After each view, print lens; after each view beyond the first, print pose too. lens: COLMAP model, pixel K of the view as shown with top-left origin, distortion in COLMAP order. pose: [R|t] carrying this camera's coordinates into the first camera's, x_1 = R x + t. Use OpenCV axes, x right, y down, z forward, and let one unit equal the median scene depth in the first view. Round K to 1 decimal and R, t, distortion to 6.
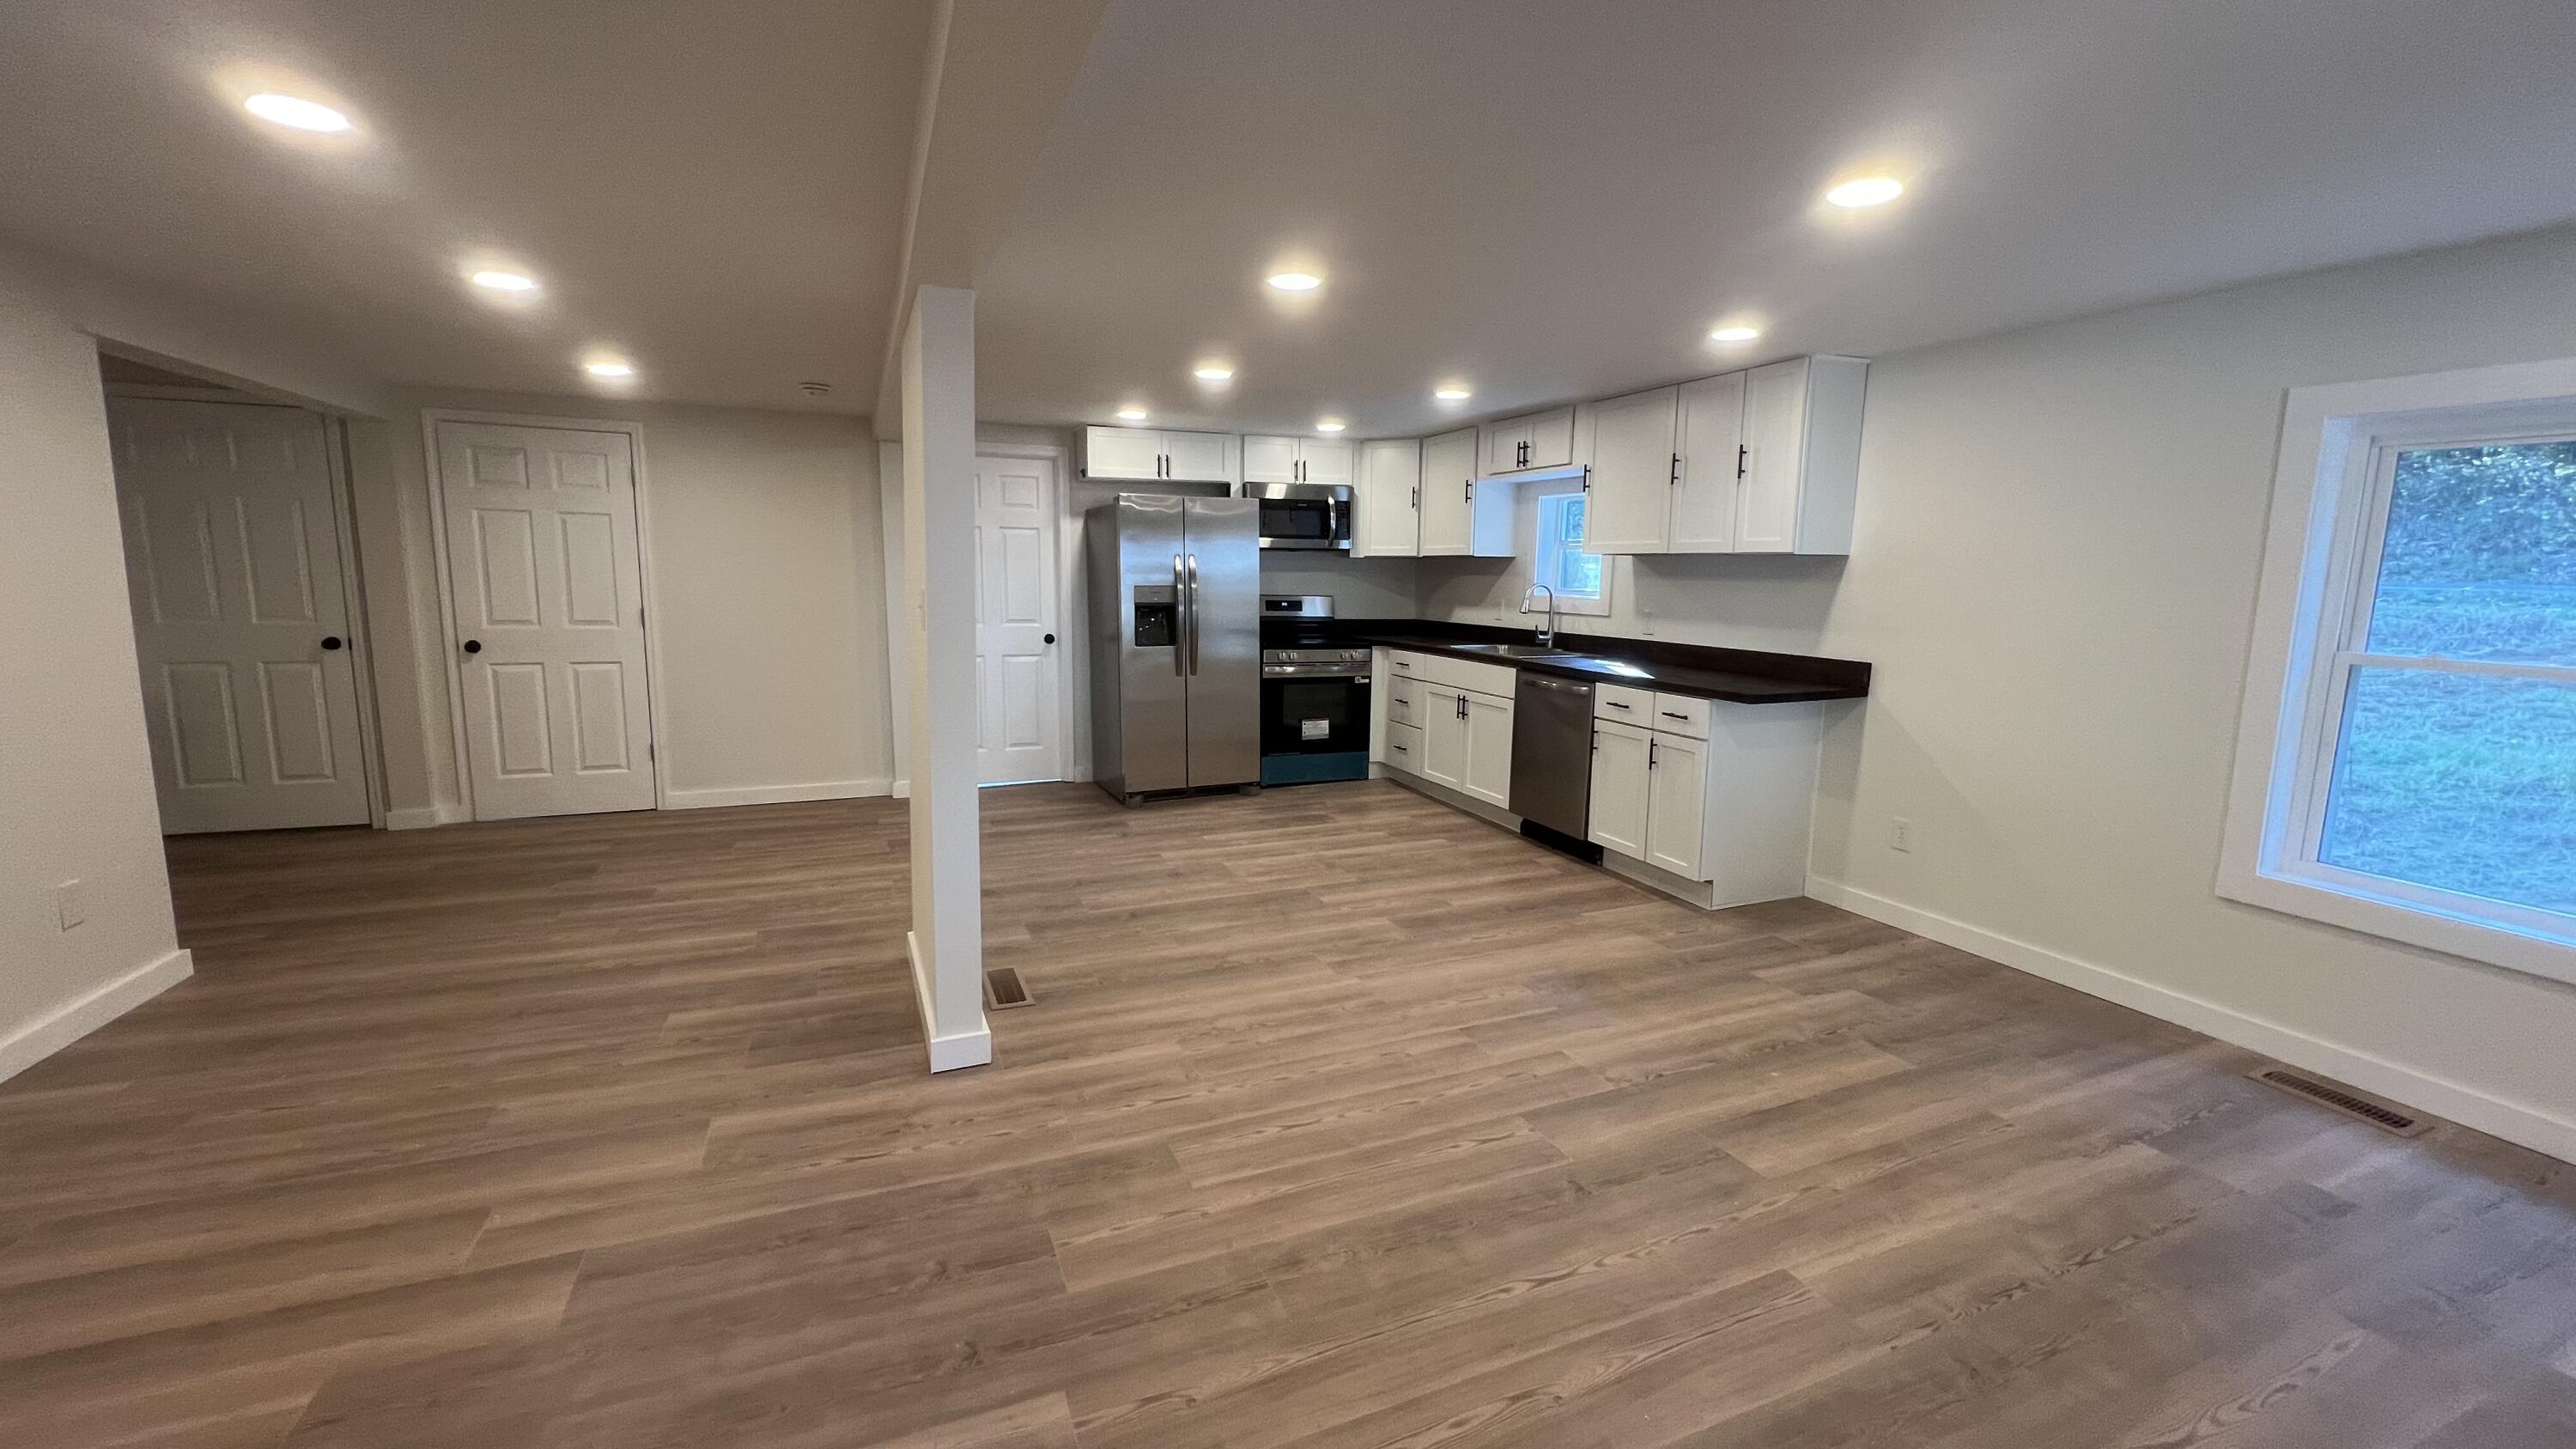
lens RADIAL K [[1027.1, 0, 1293.2], [0, 1027.1, 721.8], [0, 0, 1]] dist [-0.001725, -0.000843]
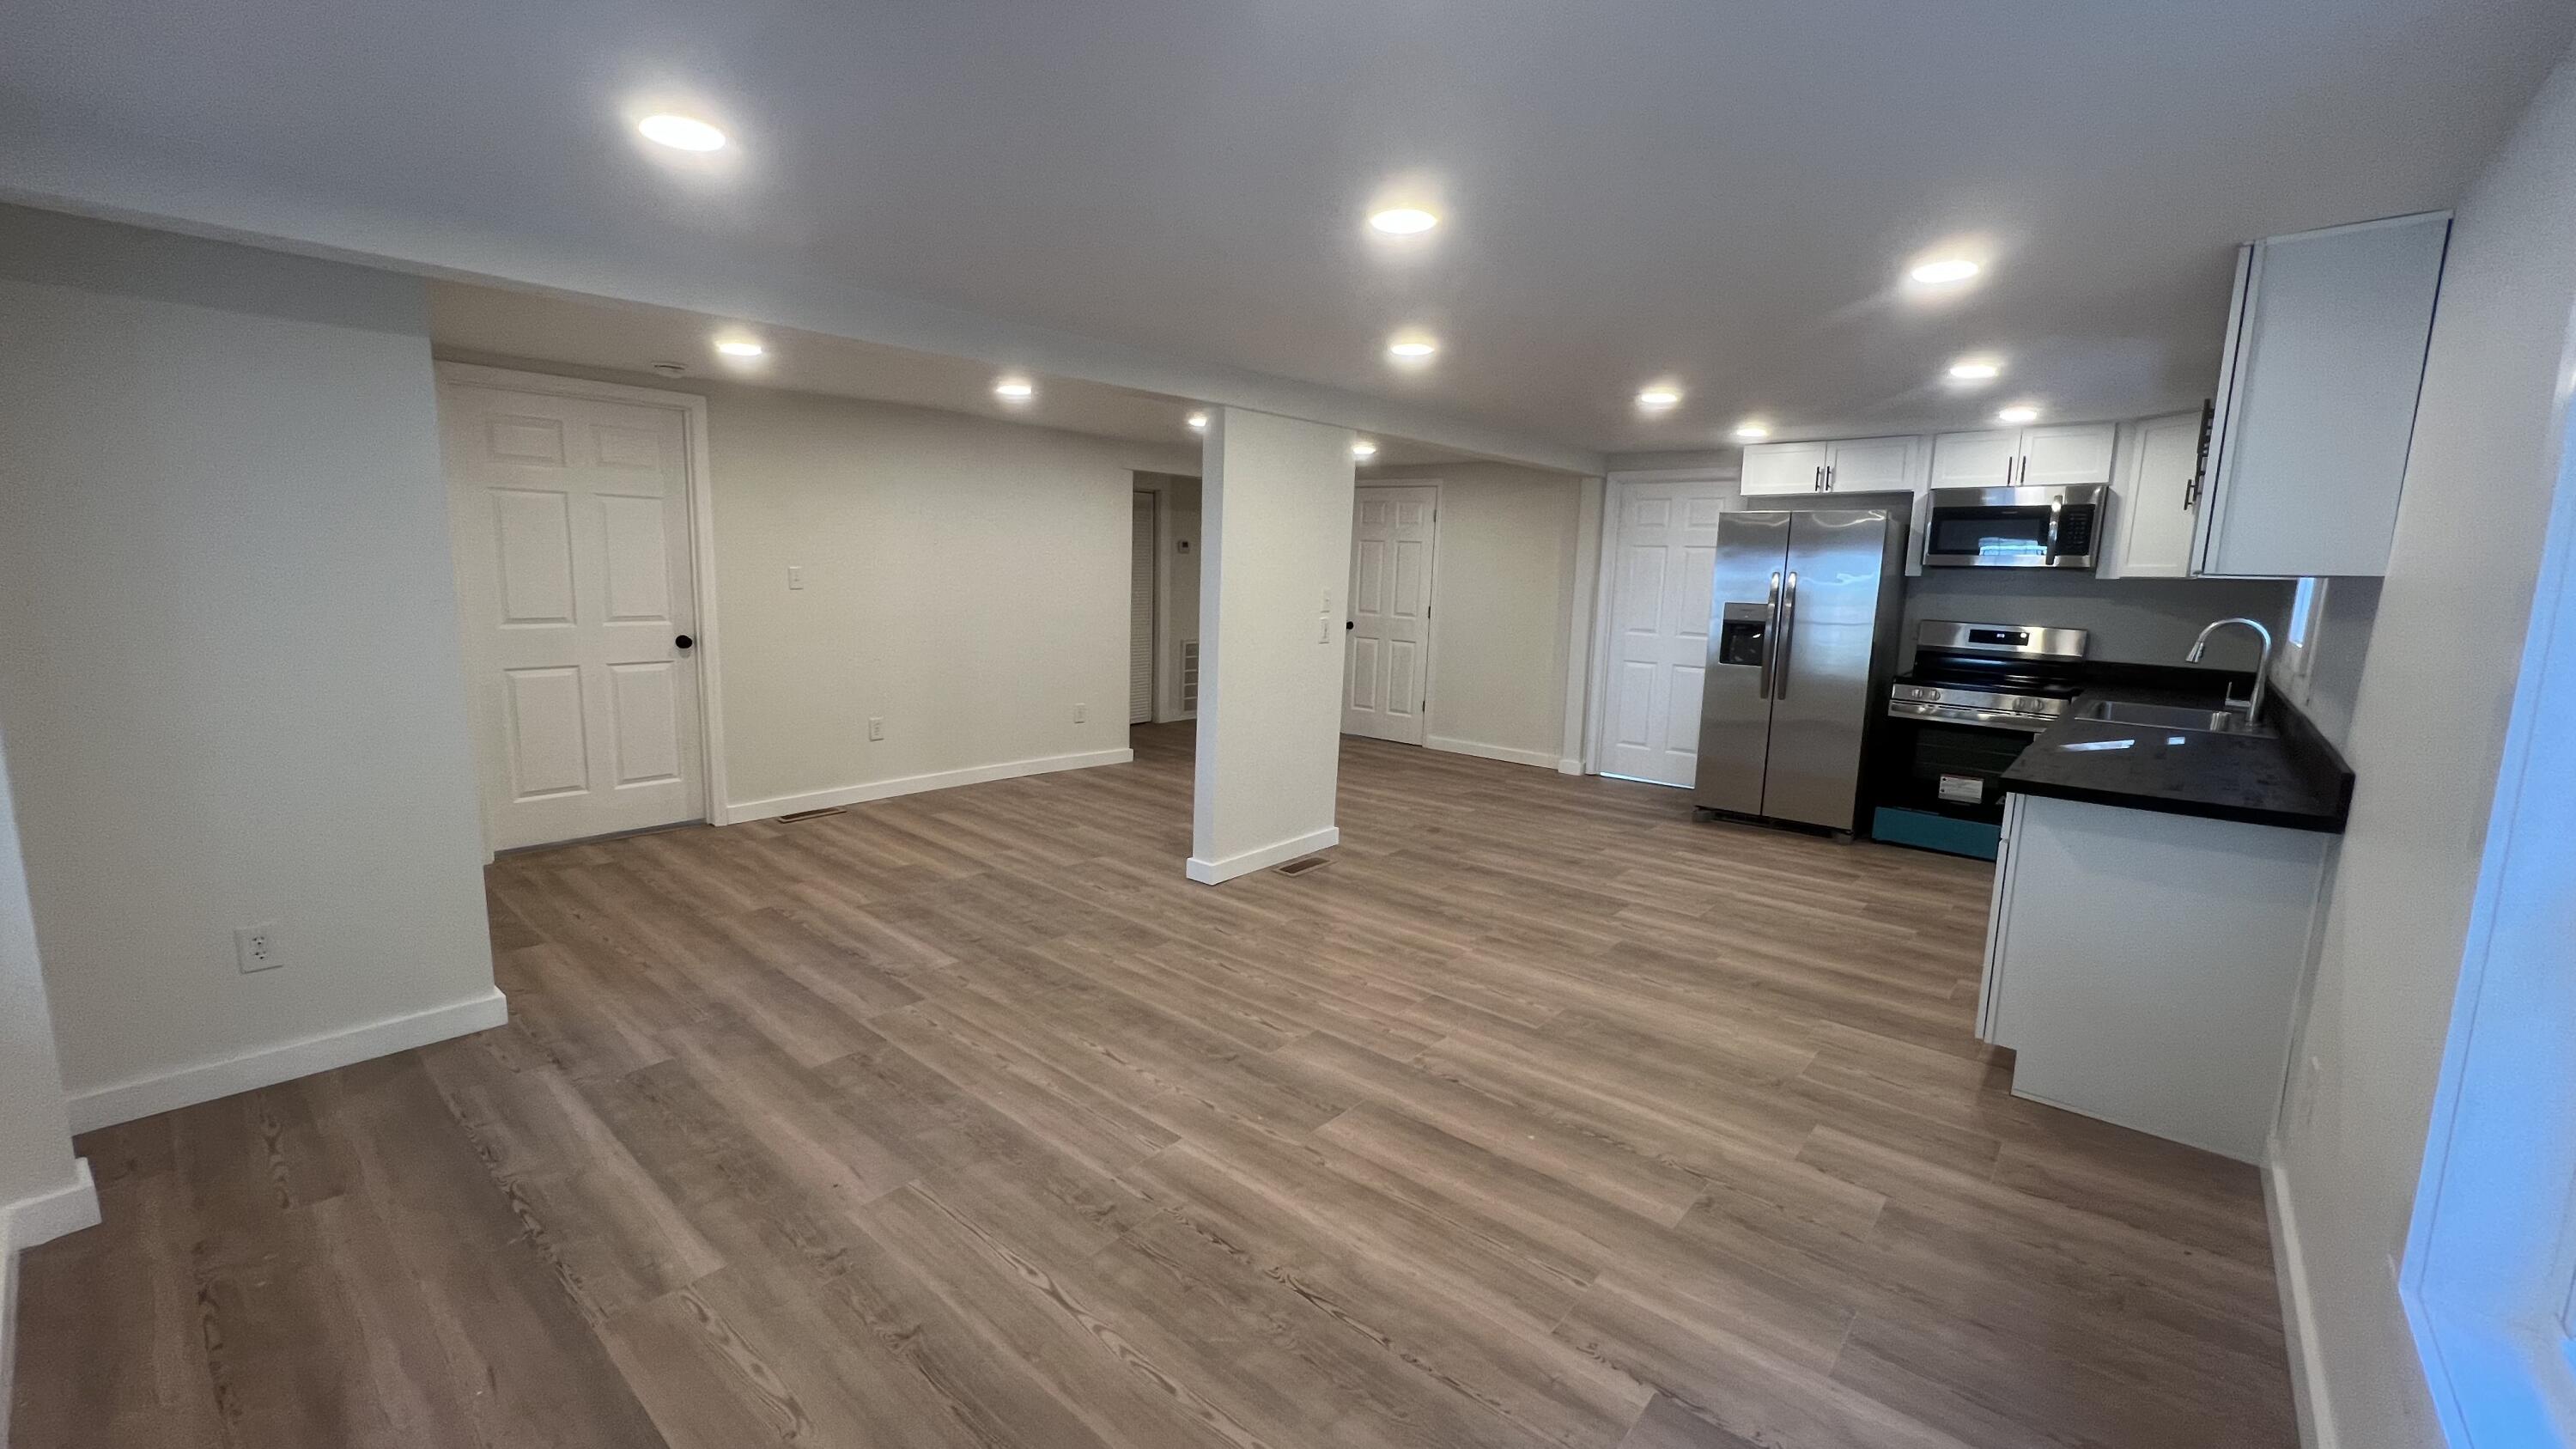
lens RADIAL K [[1027.1, 0, 1286.2], [0, 1027.1, 711.9], [0, 0, 1]] dist [-0.001725, -0.000843]
pose [[0.439068, 0.127549, -0.889354, 0.897848], [-0.153721, 0.985940, 0.065510, -0.042608], [0.885206, 0.107948, 0.452502, 0.282093]]
